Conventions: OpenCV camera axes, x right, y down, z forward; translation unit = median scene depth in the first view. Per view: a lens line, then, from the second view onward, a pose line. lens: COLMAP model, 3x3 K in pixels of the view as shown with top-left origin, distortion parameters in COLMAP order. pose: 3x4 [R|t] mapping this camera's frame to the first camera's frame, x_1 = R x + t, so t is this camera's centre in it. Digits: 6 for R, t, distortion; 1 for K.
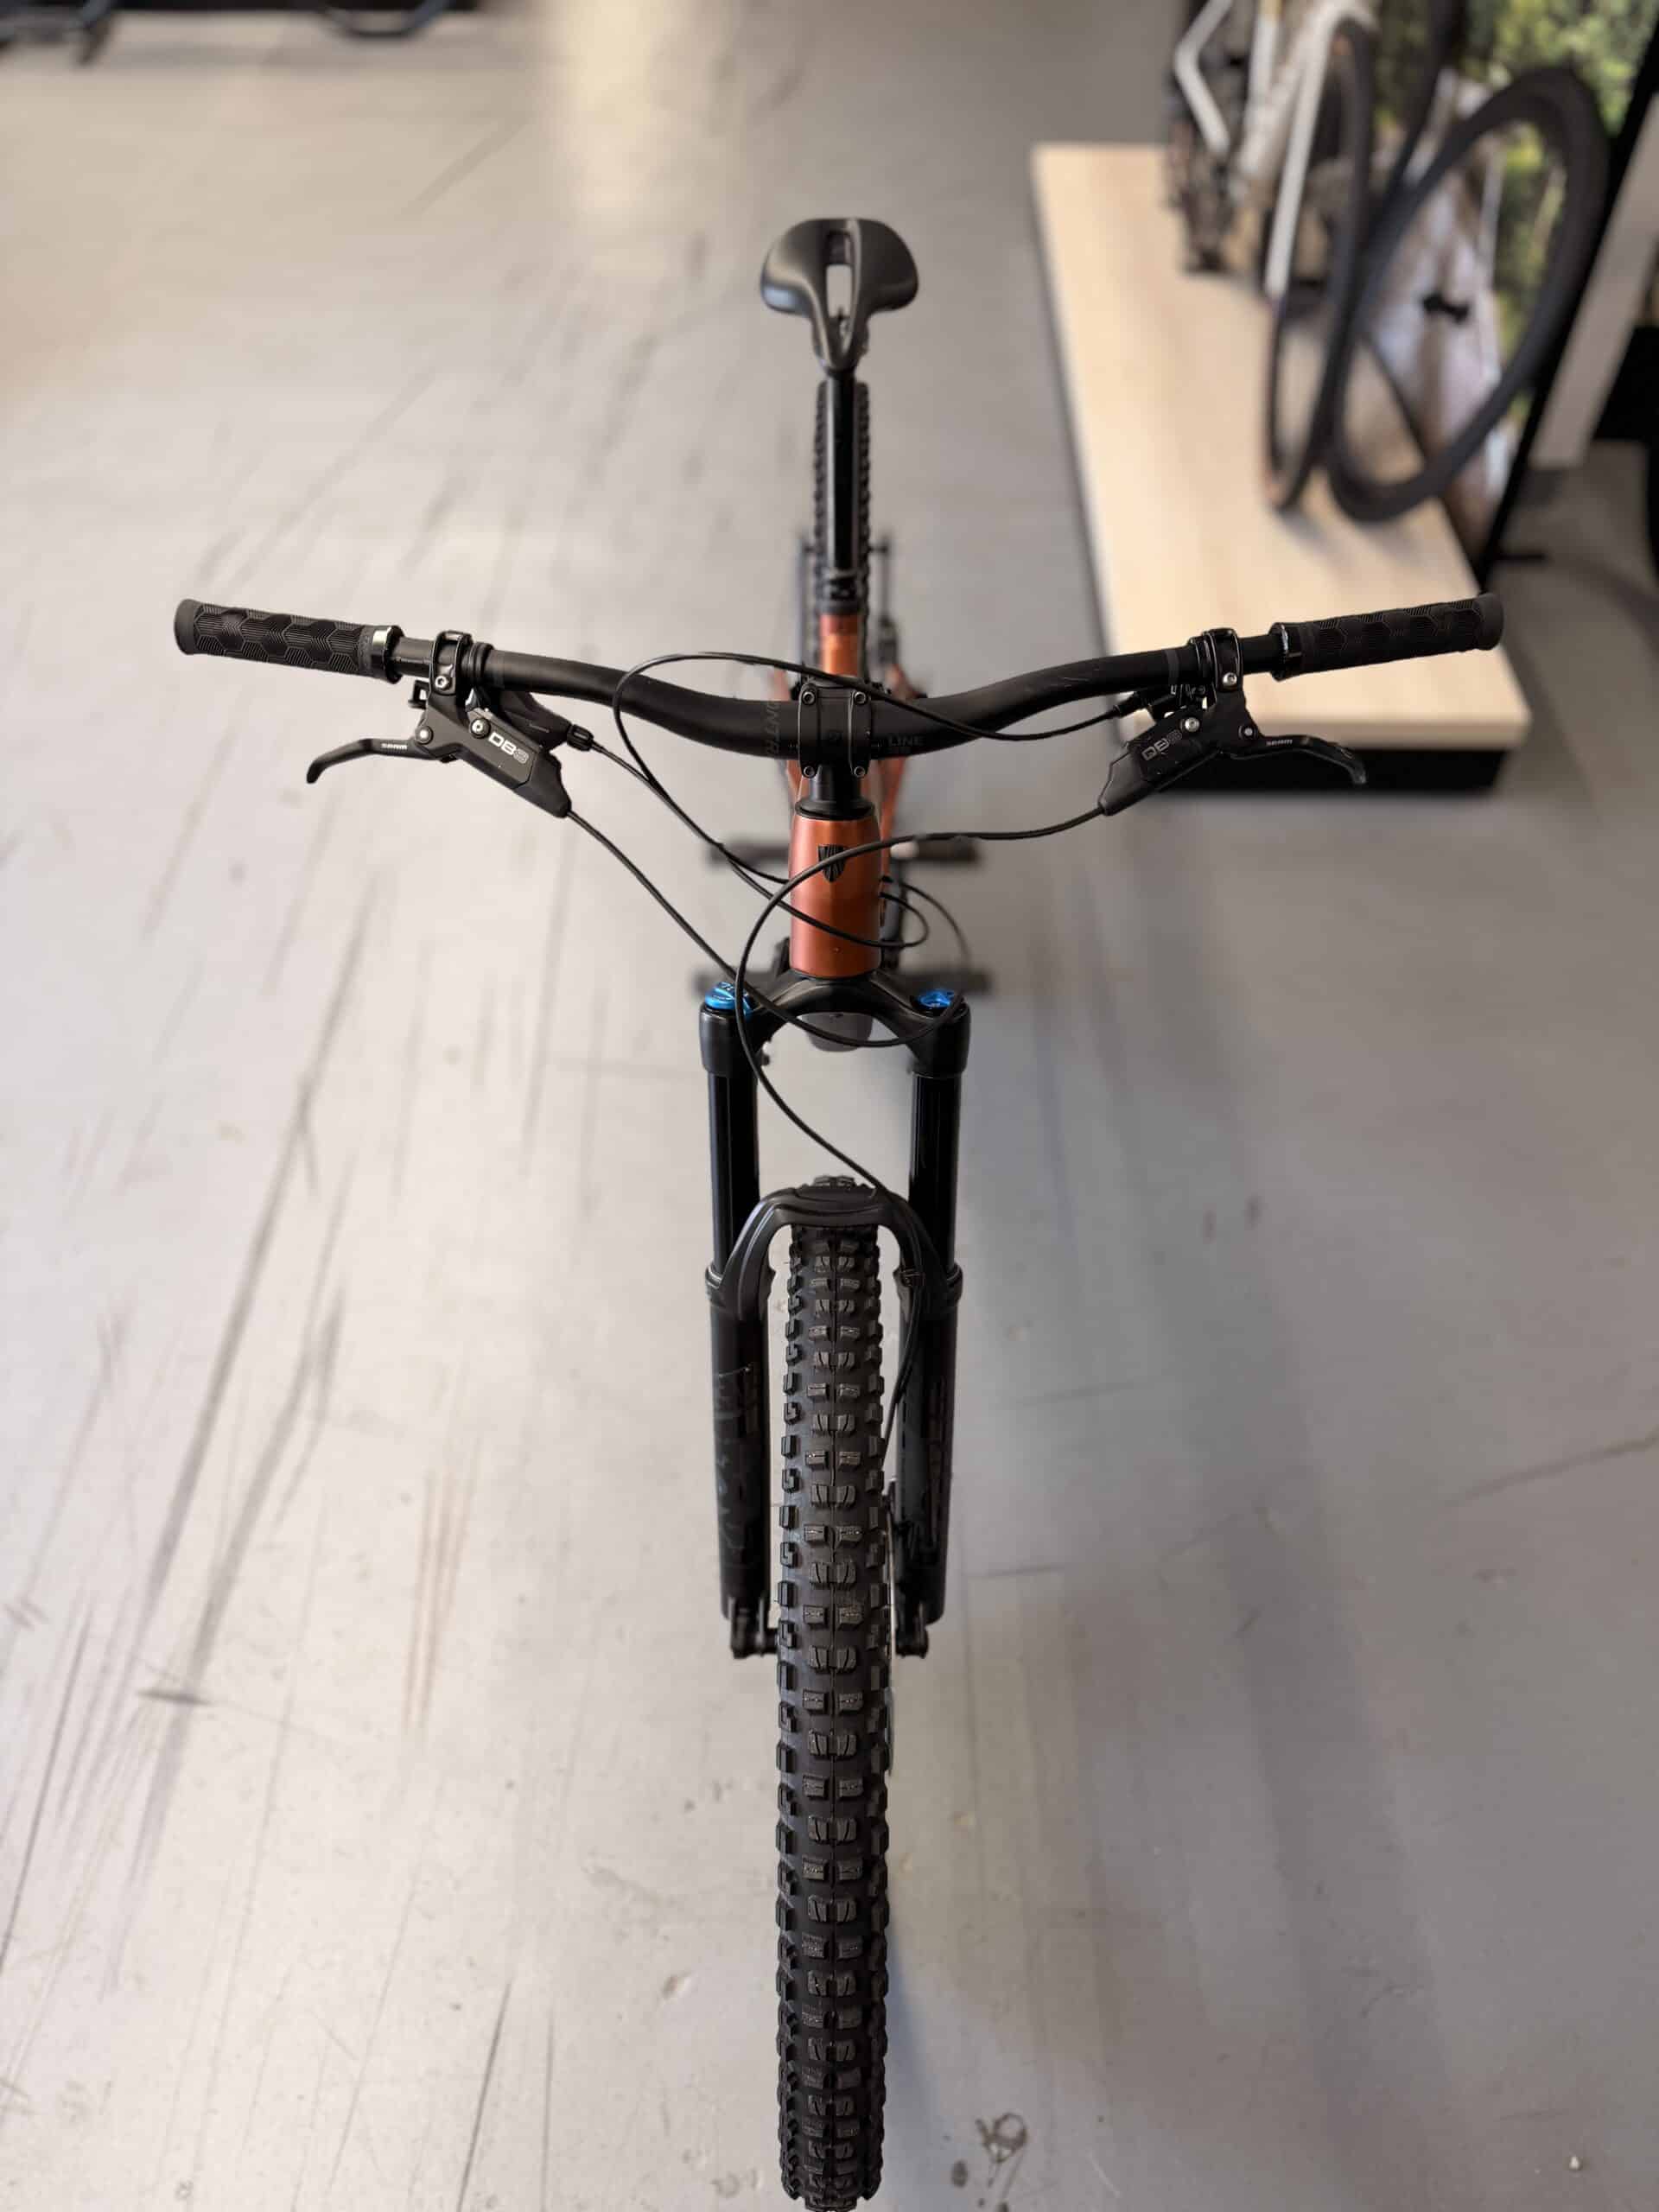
lens RADIAL K [[1612.6, 0, 843.4], [0, 1612.6, 1143.7], [0, 0, 1]] dist [-0.000852, -0.005309]
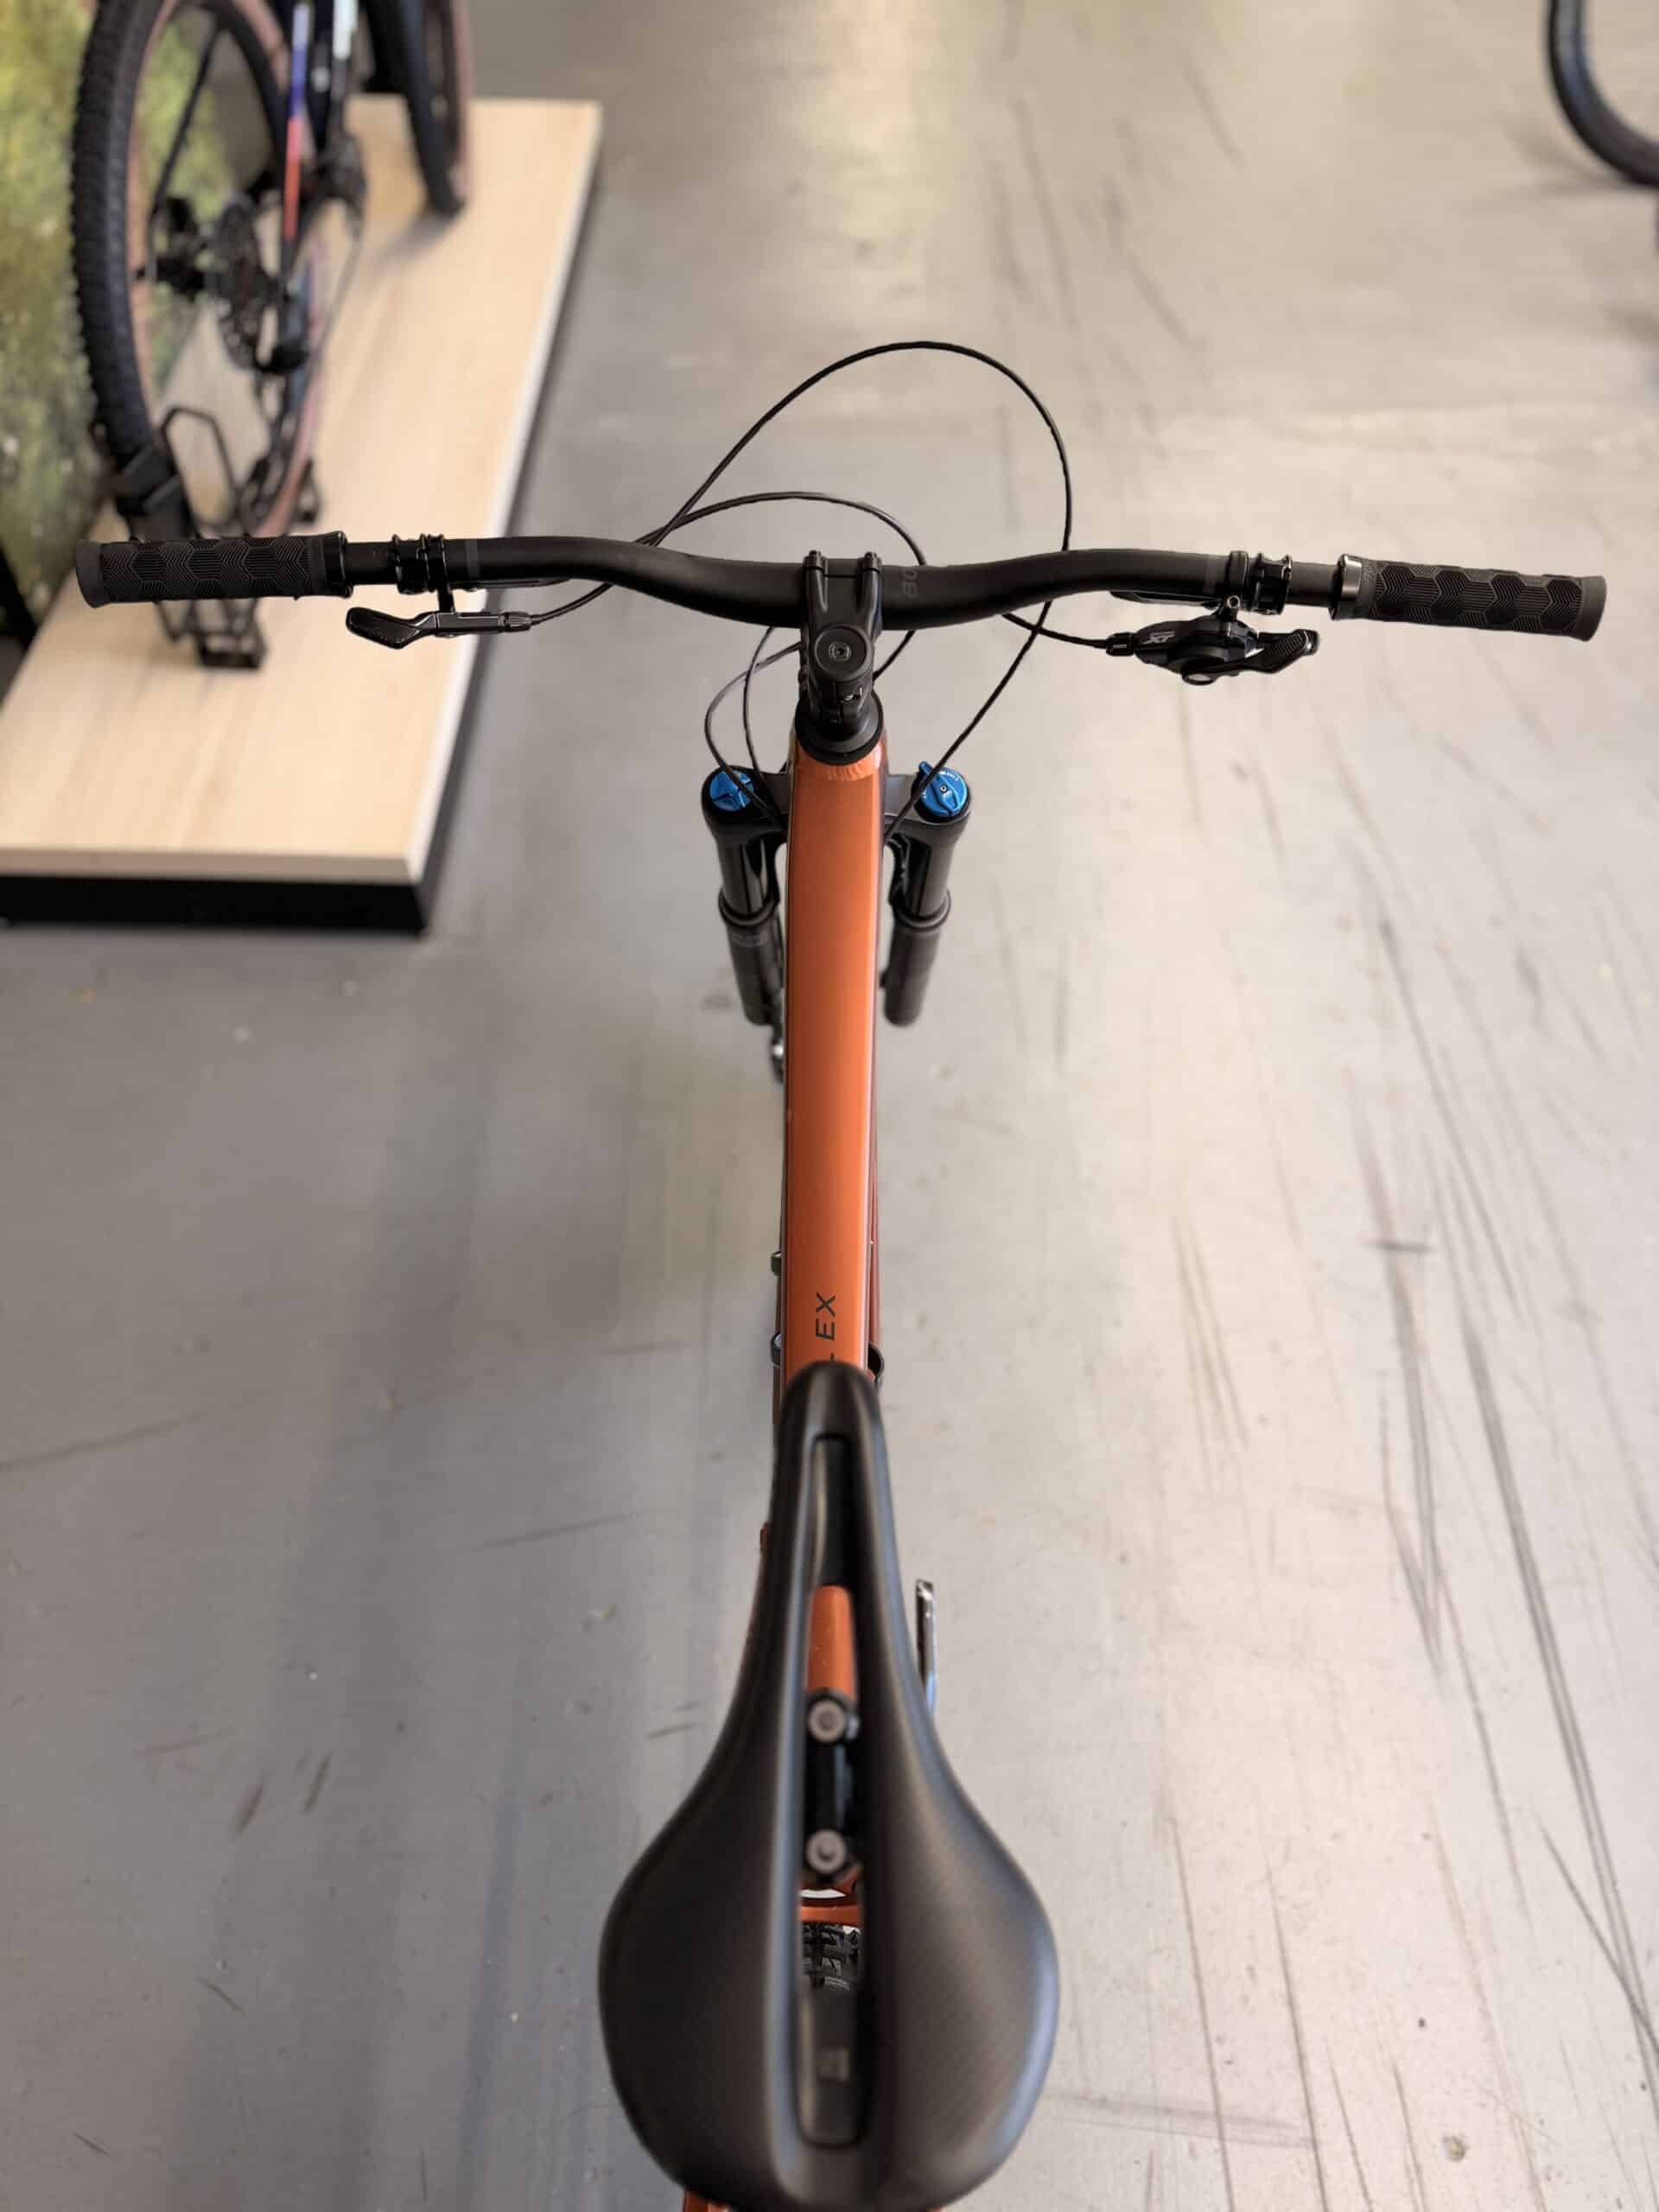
lens RADIAL K [[1559.7, 0, 857.1], [0, 1559.7, 1107.0], [0, 0, 1]] dist [0.056358, -0.069572]
pose [[-0.999406, 0.003501, -0.034279, 0.005218], [-0.033947, -0.270642, 0.962081, -0.649781], [-0.005909, 0.962674, 0.270600, 0.579991]]
